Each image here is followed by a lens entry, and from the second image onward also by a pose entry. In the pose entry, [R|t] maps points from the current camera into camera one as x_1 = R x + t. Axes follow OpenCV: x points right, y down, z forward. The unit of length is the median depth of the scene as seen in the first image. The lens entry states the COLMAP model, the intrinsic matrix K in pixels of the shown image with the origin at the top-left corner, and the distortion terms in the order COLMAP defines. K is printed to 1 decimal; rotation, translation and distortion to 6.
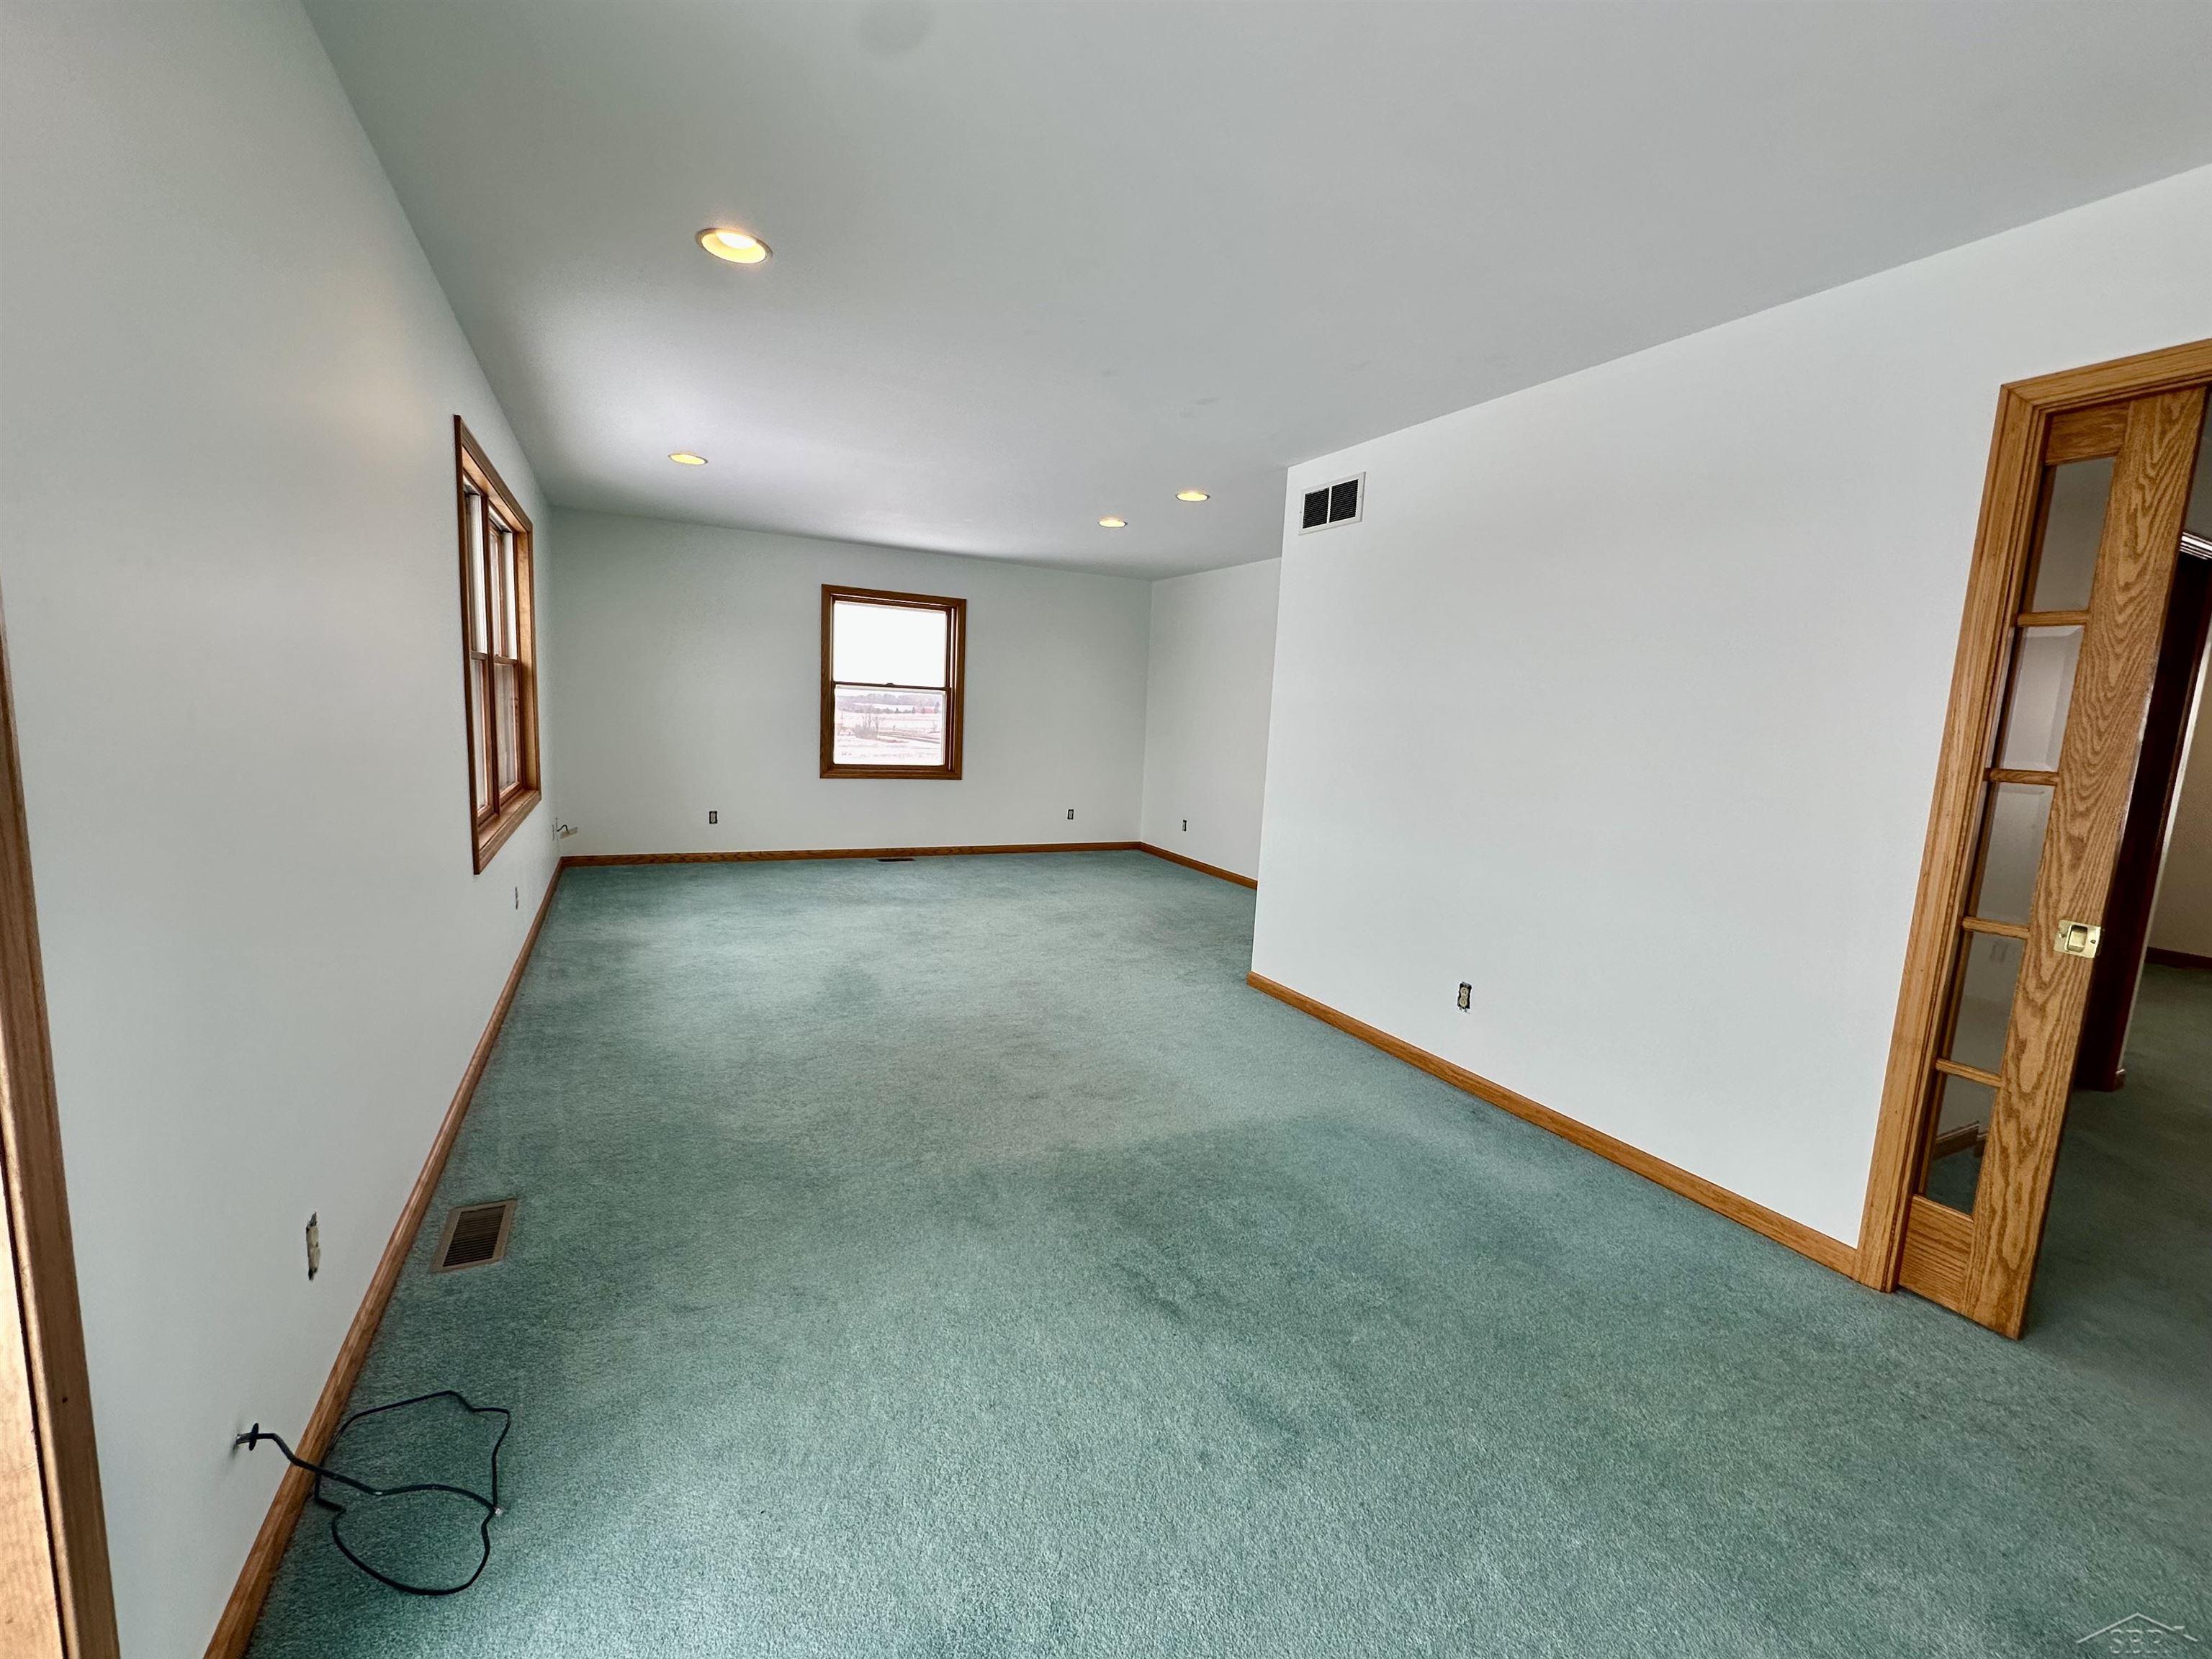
lens RADIAL K [[957.8, 0, 1106.0], [0, 957.8, 829.5], [0, 0, 1]] dist [0.030368, 0.000070]
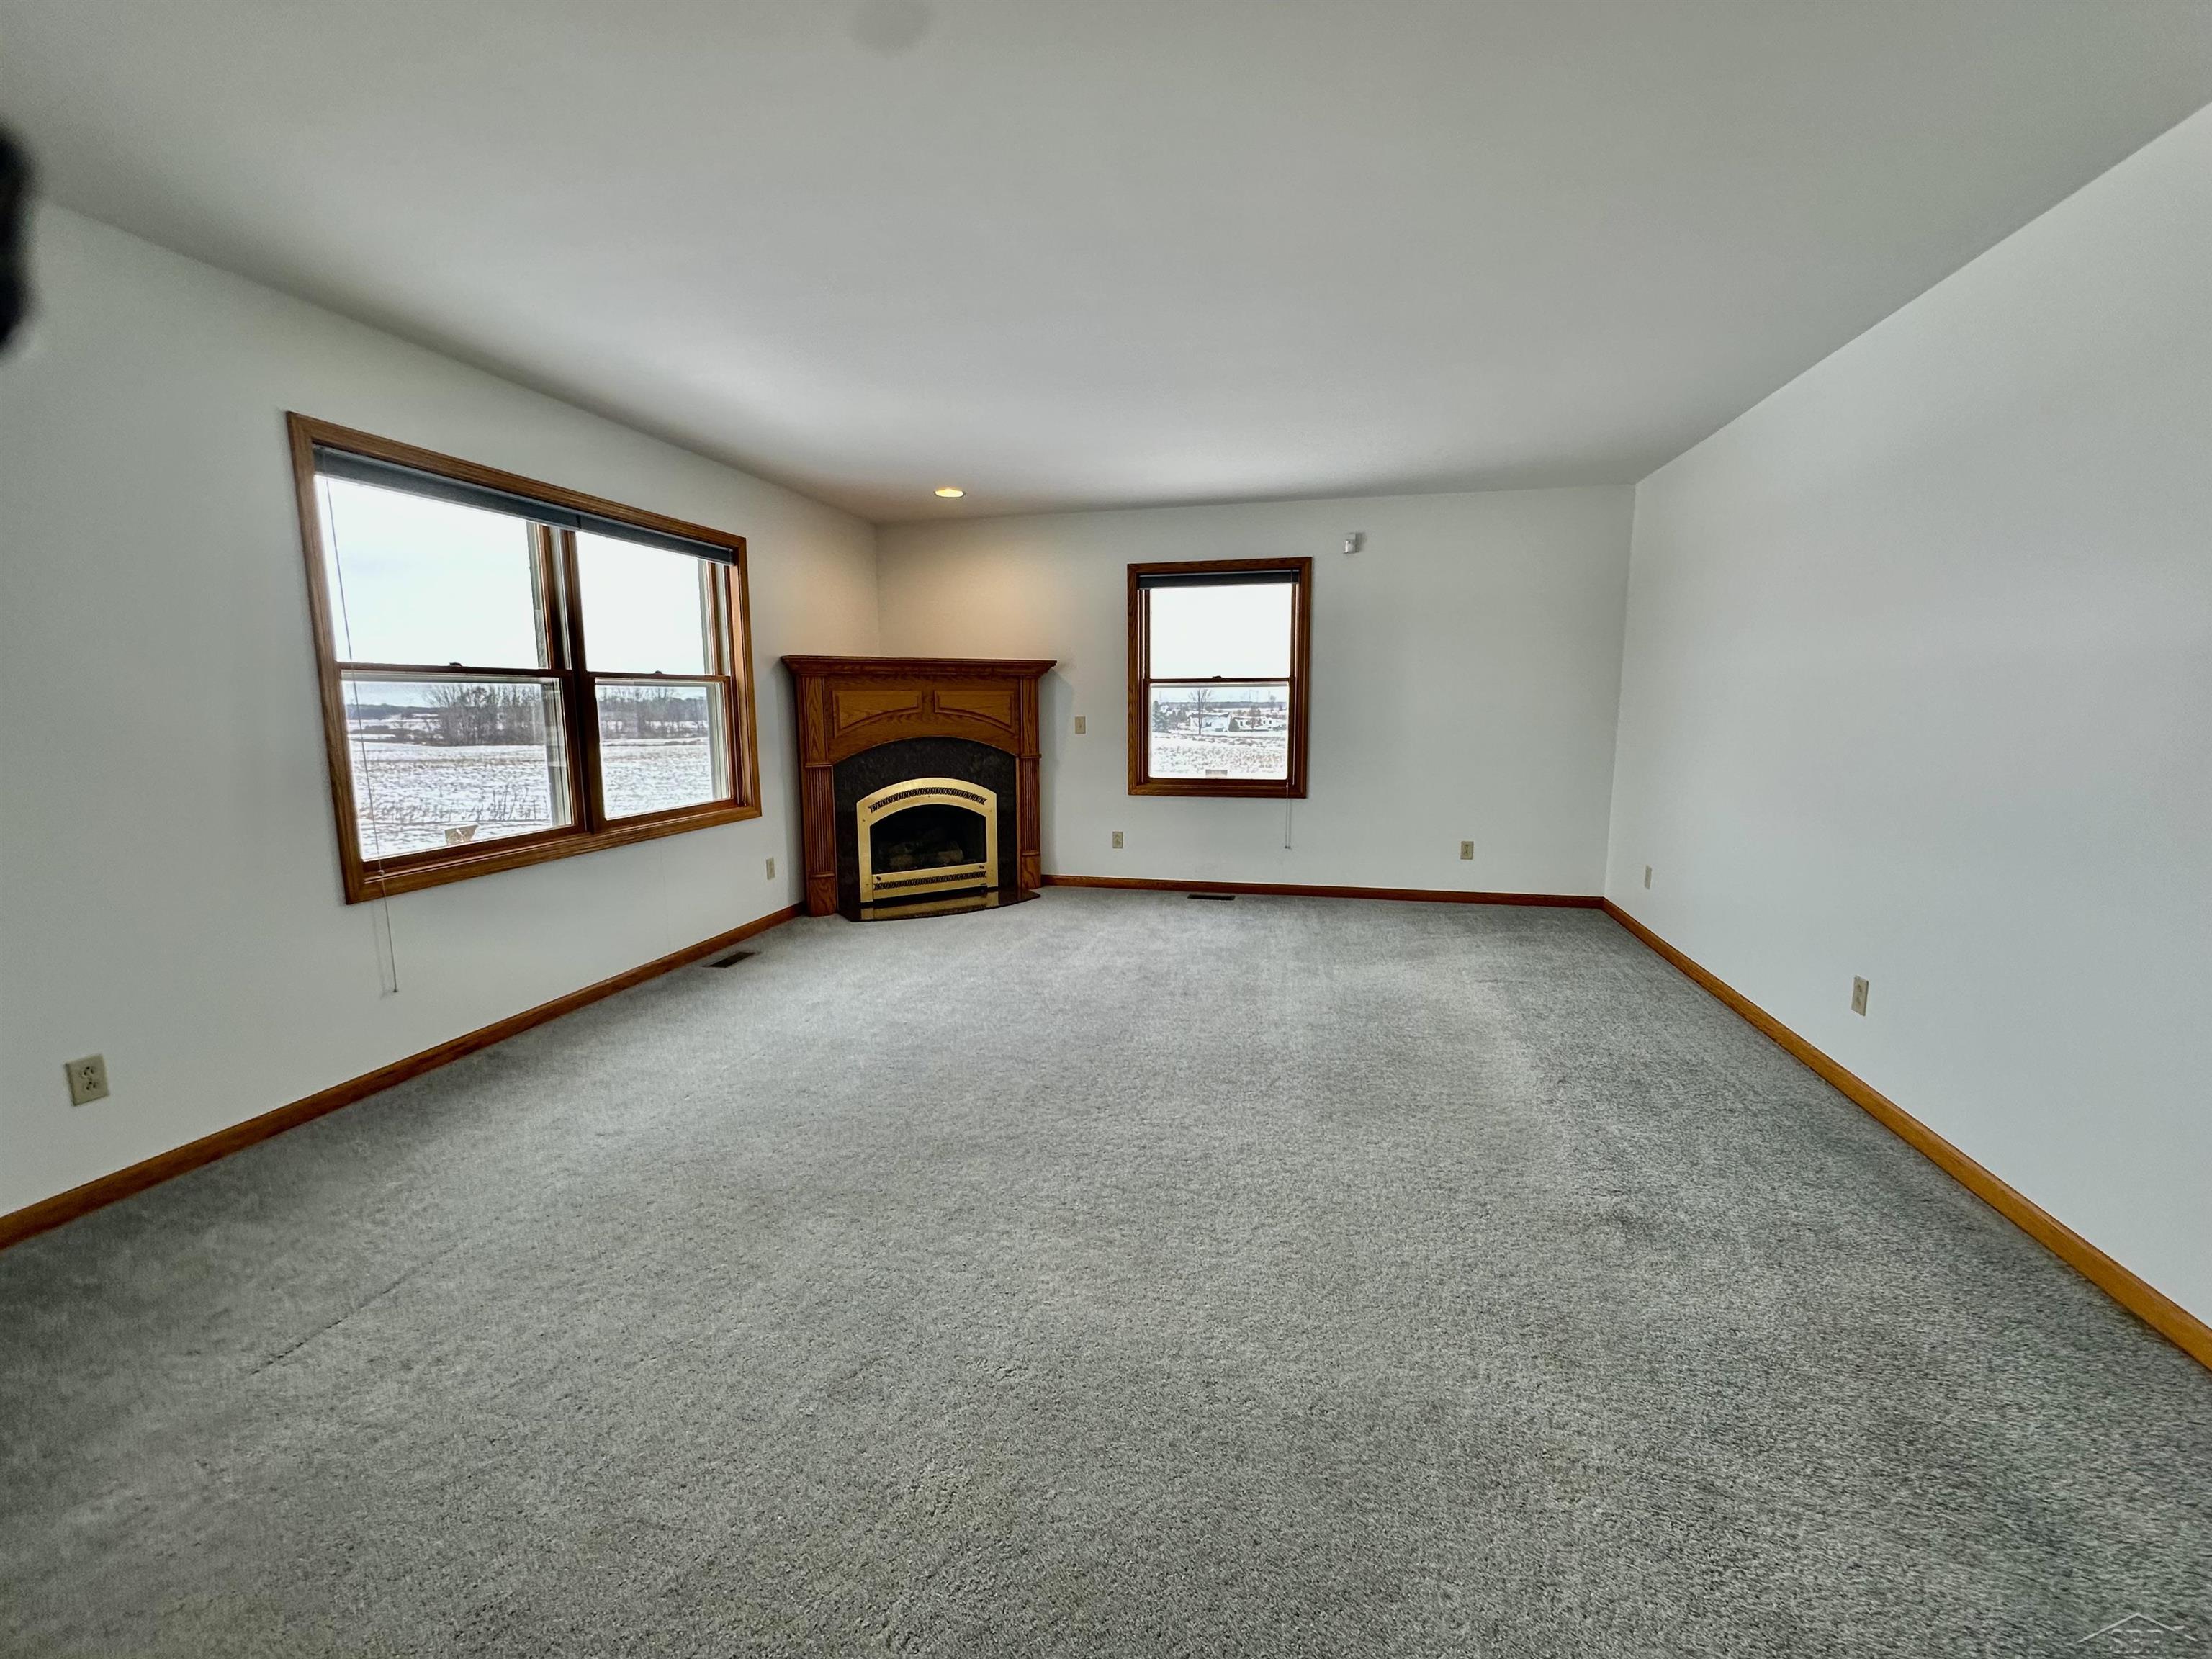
lens RADIAL K [[957.8, 0, 1106.0], [0, 957.8, 829.5], [0, 0, 1]] dist [0.030368, 0.000070]
pose [[0.784463, 0.039155, -0.618938, 0.200460], [-0.042562, 0.999051, 0.009257, -0.027912], [0.618713, 0.019081, 0.785385, 0.307750]]
